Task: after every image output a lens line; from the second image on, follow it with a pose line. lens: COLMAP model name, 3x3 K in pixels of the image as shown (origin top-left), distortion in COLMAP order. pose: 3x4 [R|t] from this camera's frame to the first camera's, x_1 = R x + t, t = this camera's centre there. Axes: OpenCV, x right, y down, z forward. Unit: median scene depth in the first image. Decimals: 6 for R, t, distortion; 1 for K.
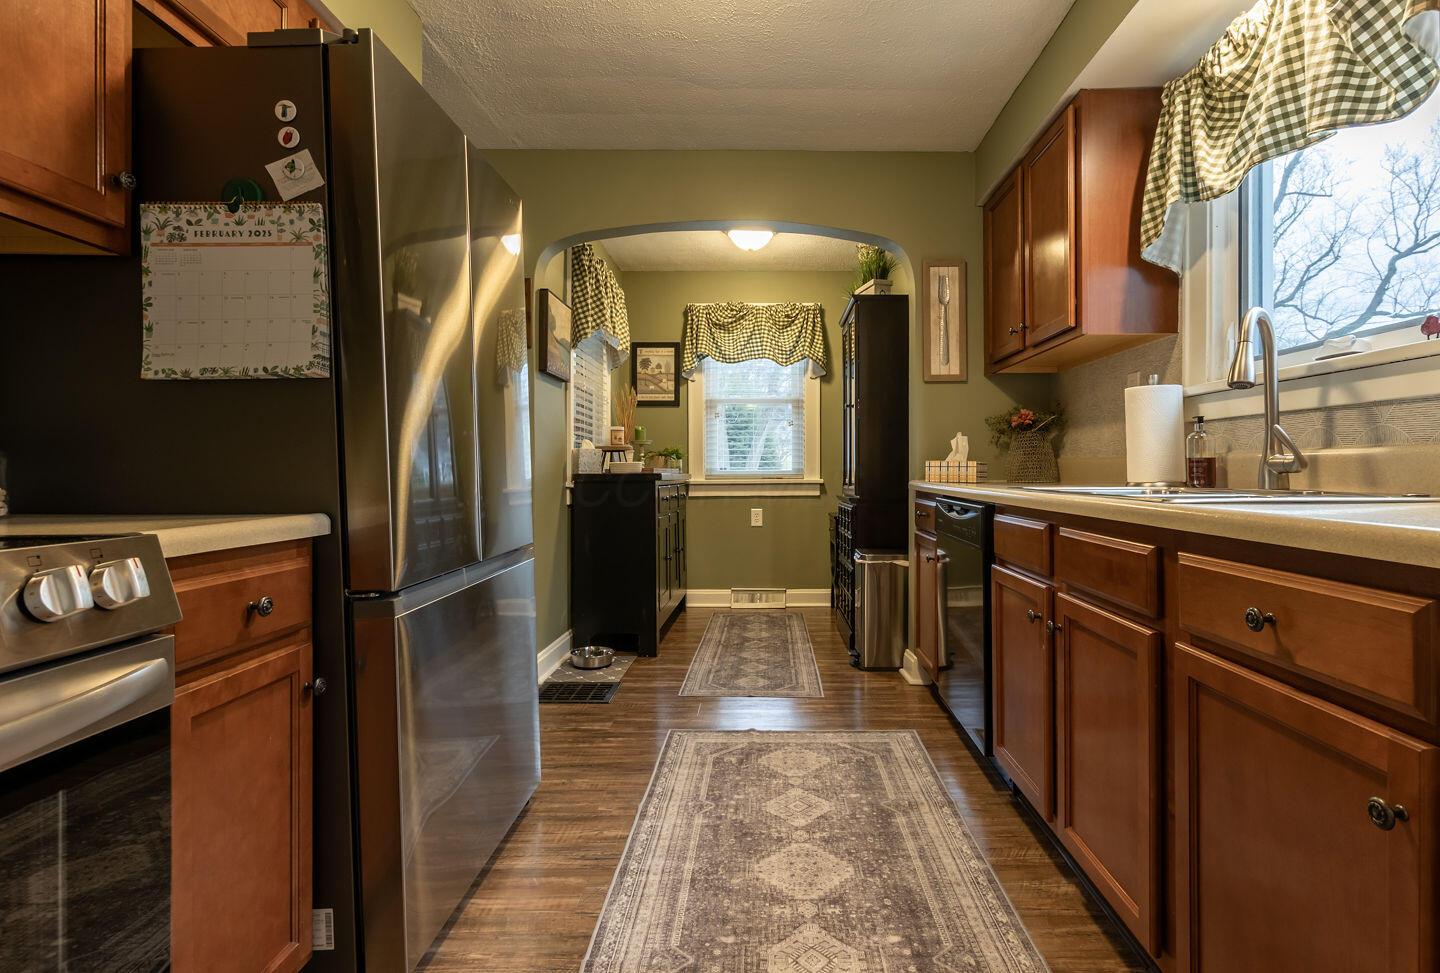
lens RADIAL K [[671.1, 0, 785.2], [0, 671.1, 468.9], [0, 0, 1]] dist [0.011240, -0.001312]
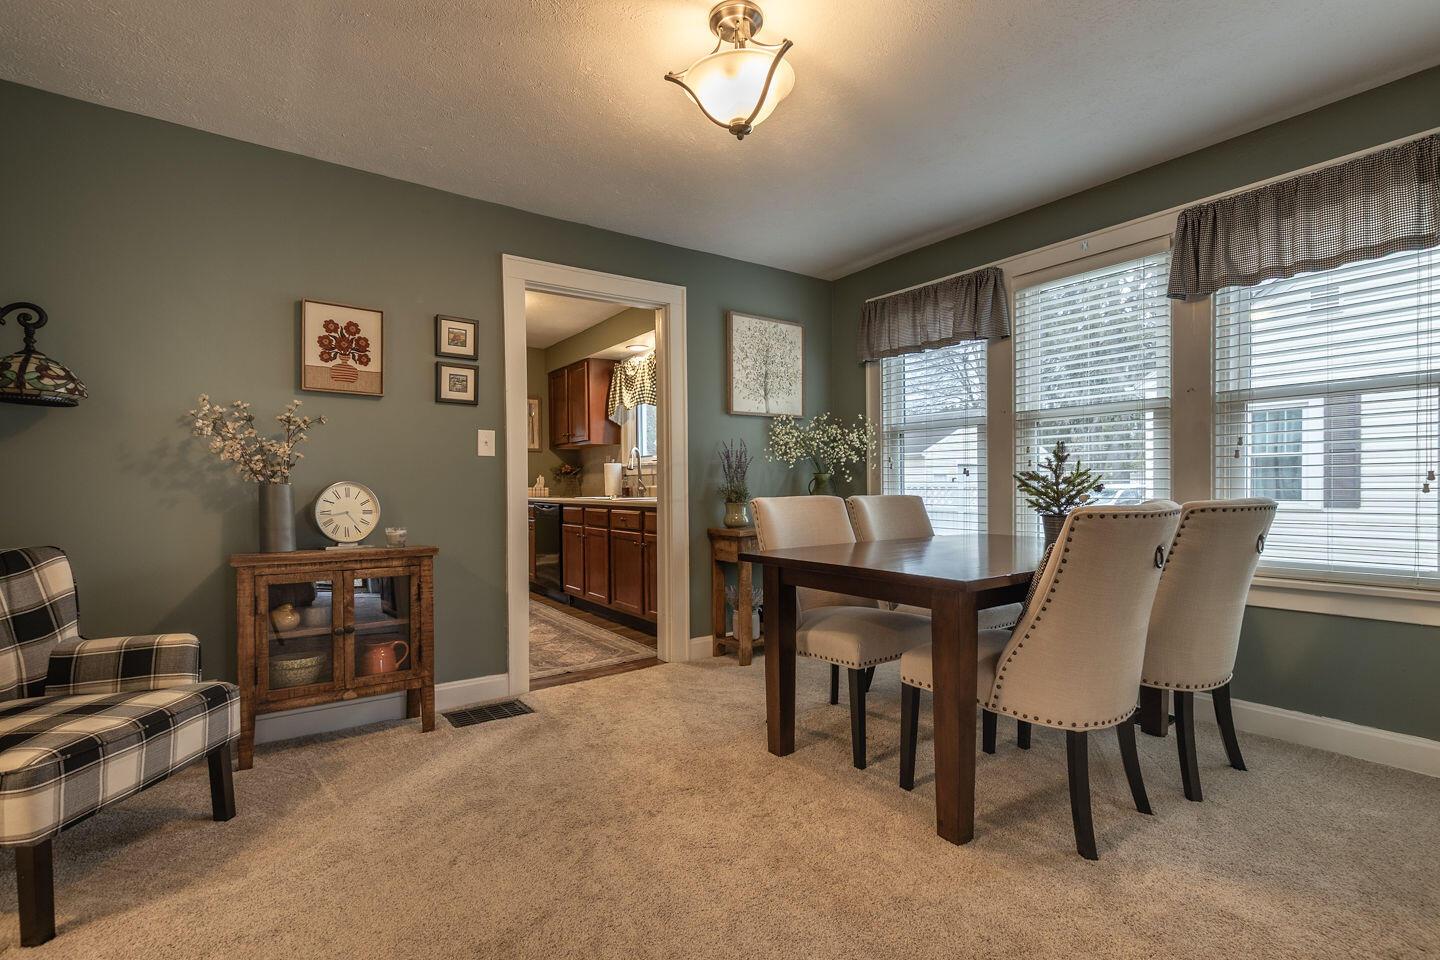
lens RADIAL K [[671.1, 0, 731.4], [0, 671.1, 492.0], [0, 0, 1]] dist [0.011240, -0.001312]
pose [[0.806621, -0.008299, 0.591011, -0.498418], [0.004130, 0.999956, 0.008406, -0.011078], [-0.591055, -0.004339, 0.806620, -1.081964]]
